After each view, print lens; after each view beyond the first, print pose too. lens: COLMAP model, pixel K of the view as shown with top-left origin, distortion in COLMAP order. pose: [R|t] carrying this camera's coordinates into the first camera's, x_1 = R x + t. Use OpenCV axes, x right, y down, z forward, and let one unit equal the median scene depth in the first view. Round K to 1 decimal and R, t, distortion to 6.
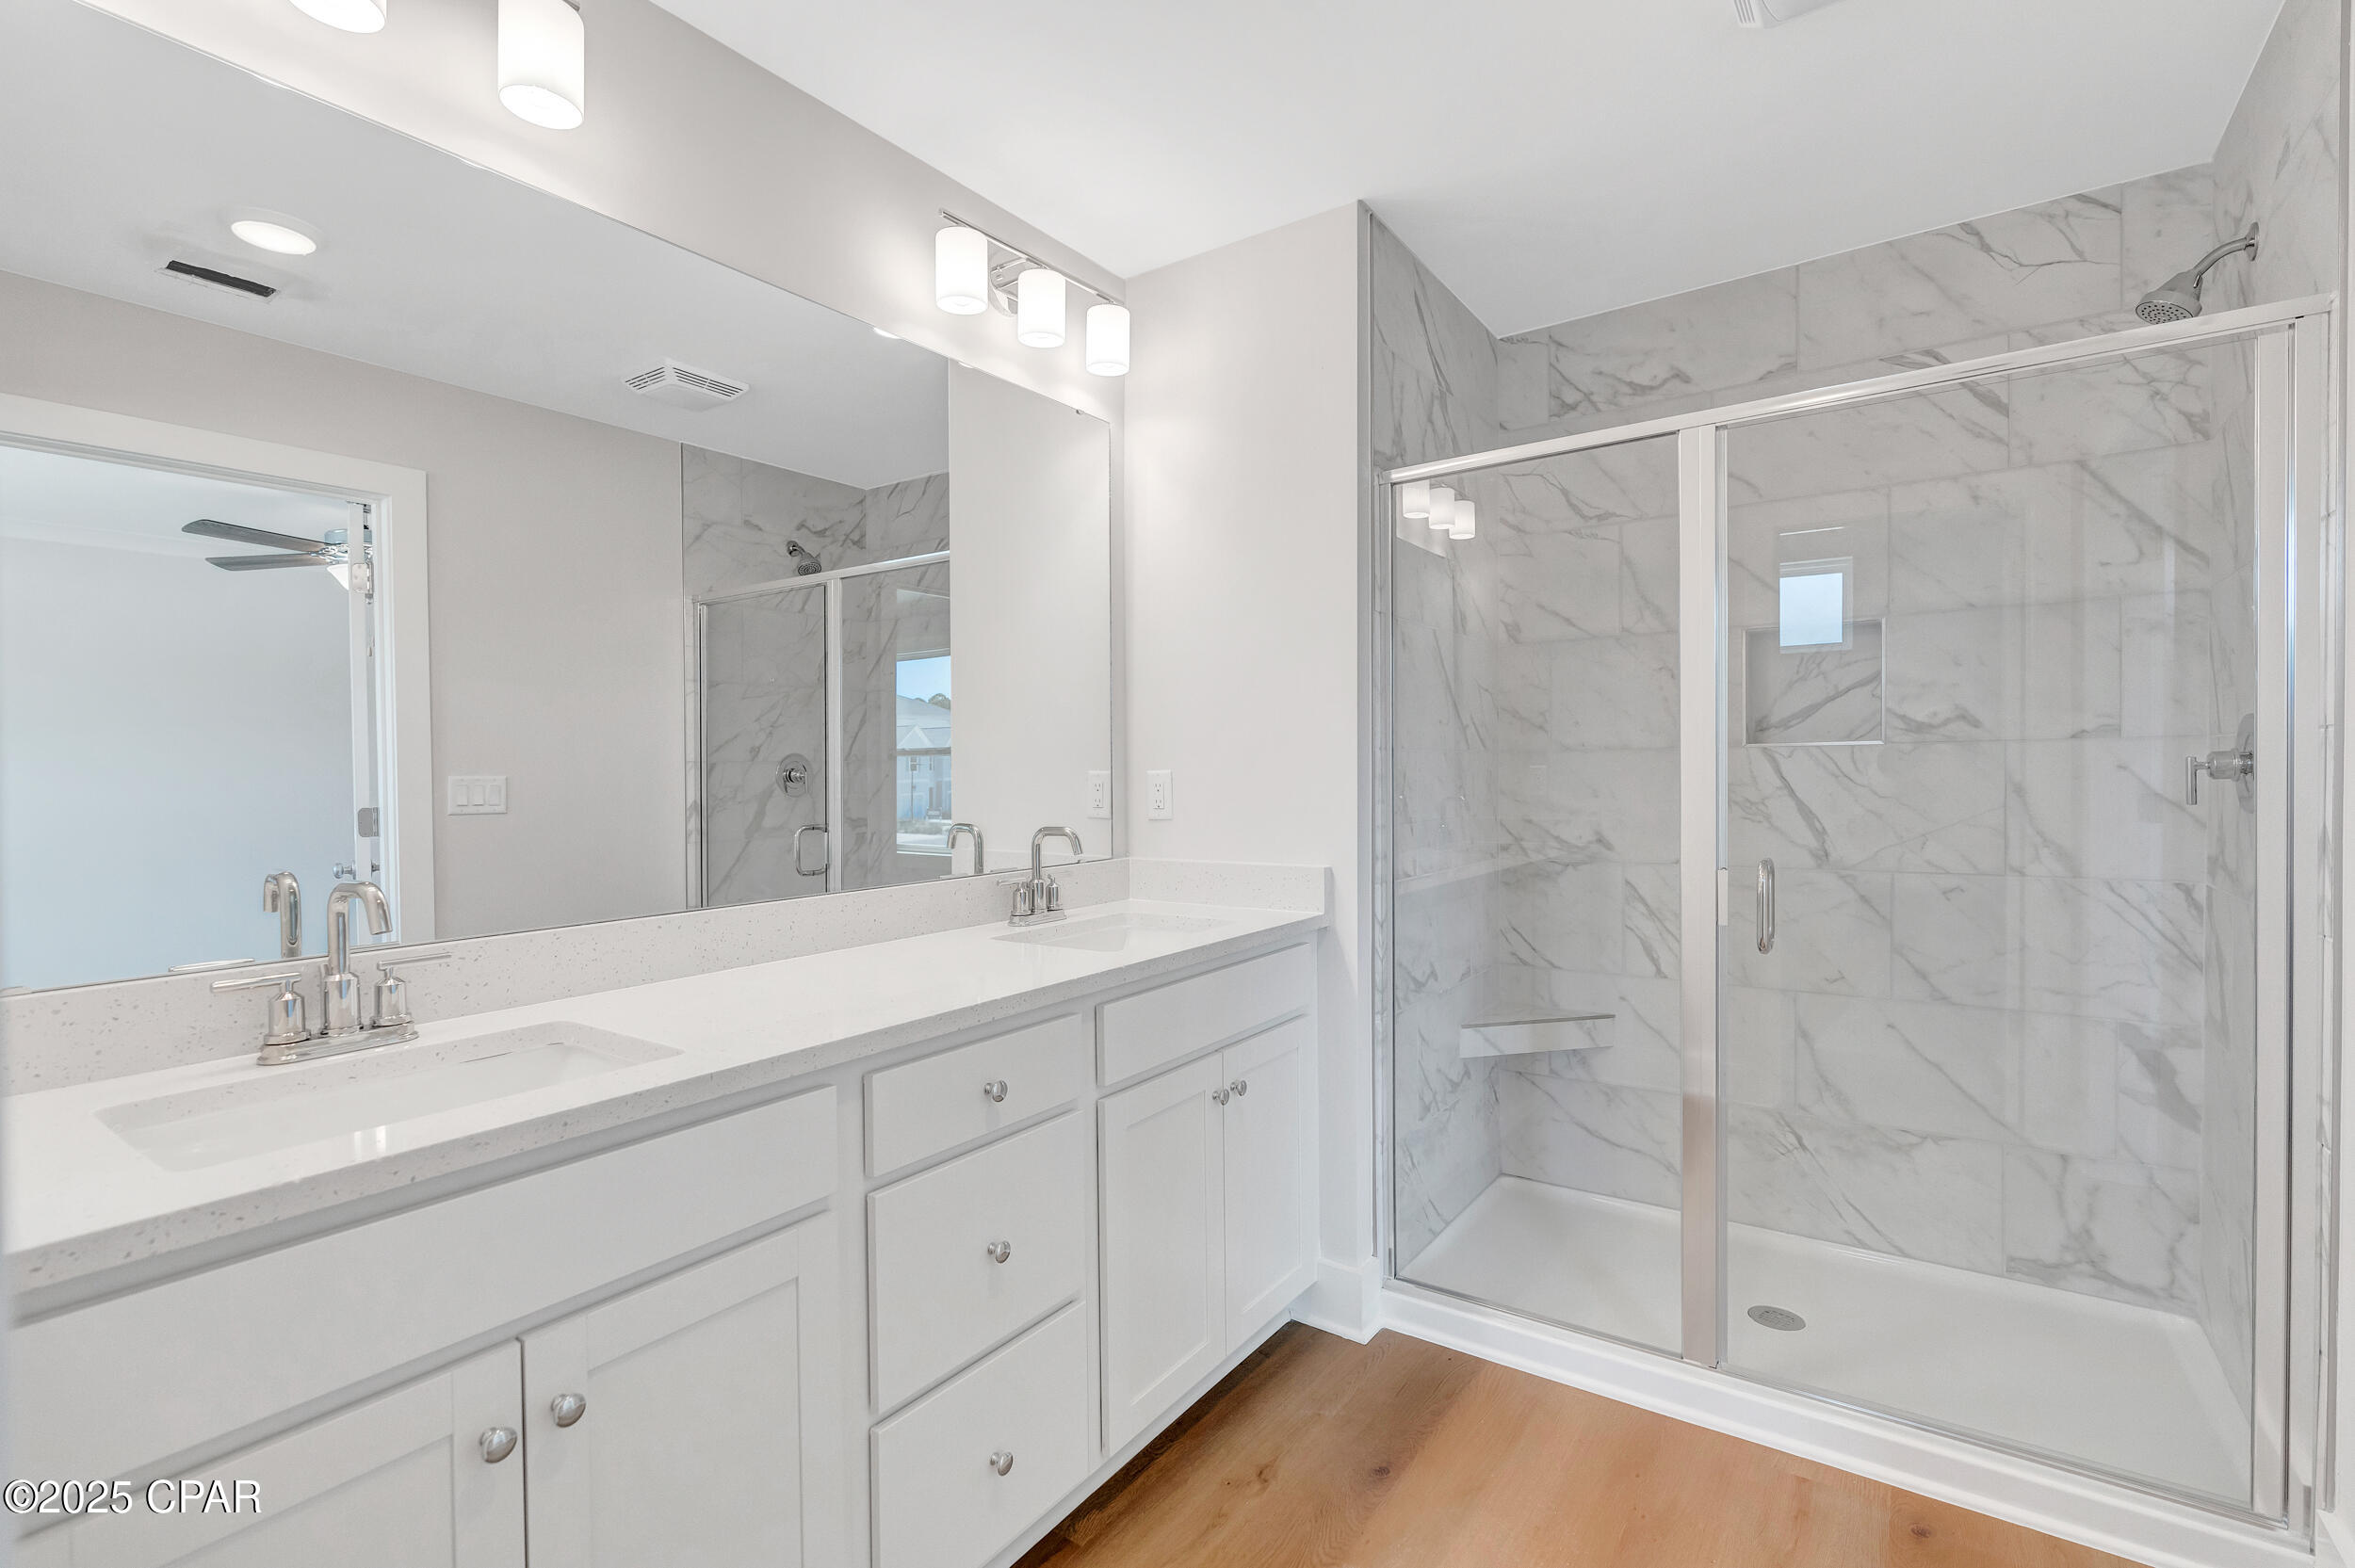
lens RADIAL K [[1065.8, 0, 1175.6], [0, 1065.8, 790.5], [0, 0, 1]] dist [-0.003106, -0.000261]
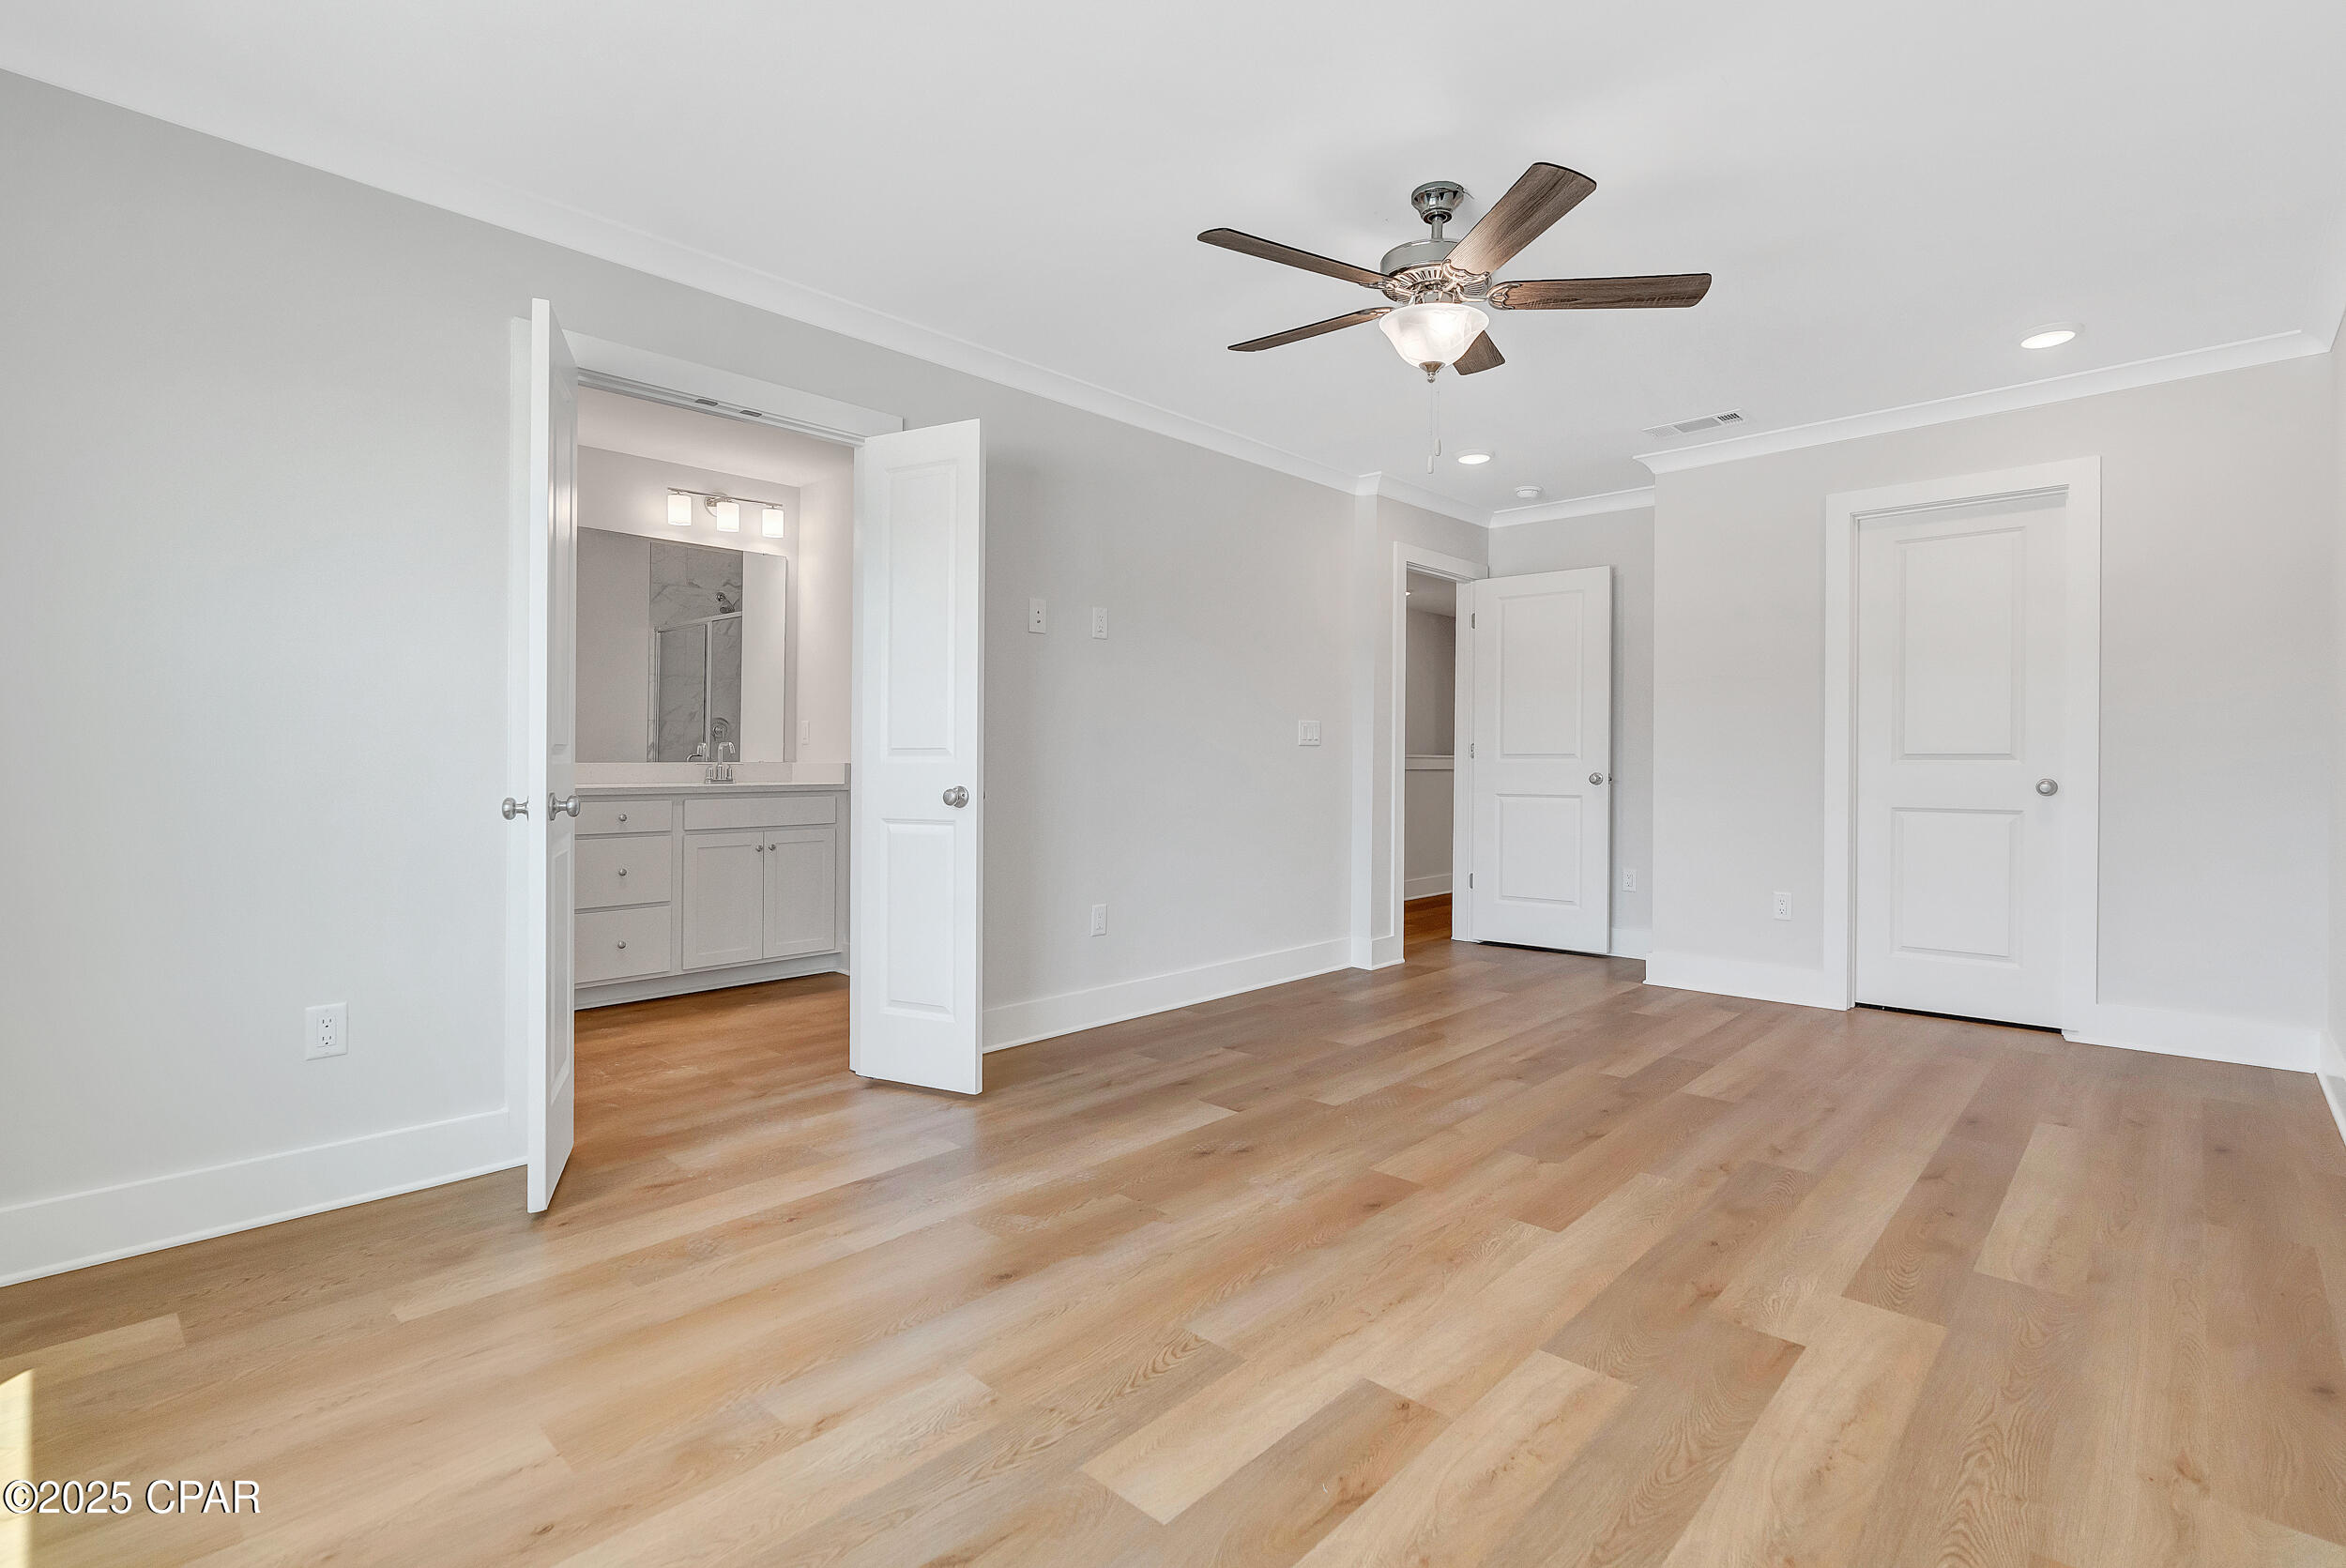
lens RADIAL K [[1084.9, 0, 1180.0], [0, 1084.9, 757.4], [0, 0, 1]] dist [-0.000586, -0.000143]
pose [[0.990436, 0.017916, -0.136804, 0.668291], [-0.020565, 0.999627, -0.017977, 0.050398], [0.136431, 0.020618, 0.990435, -0.672584]]
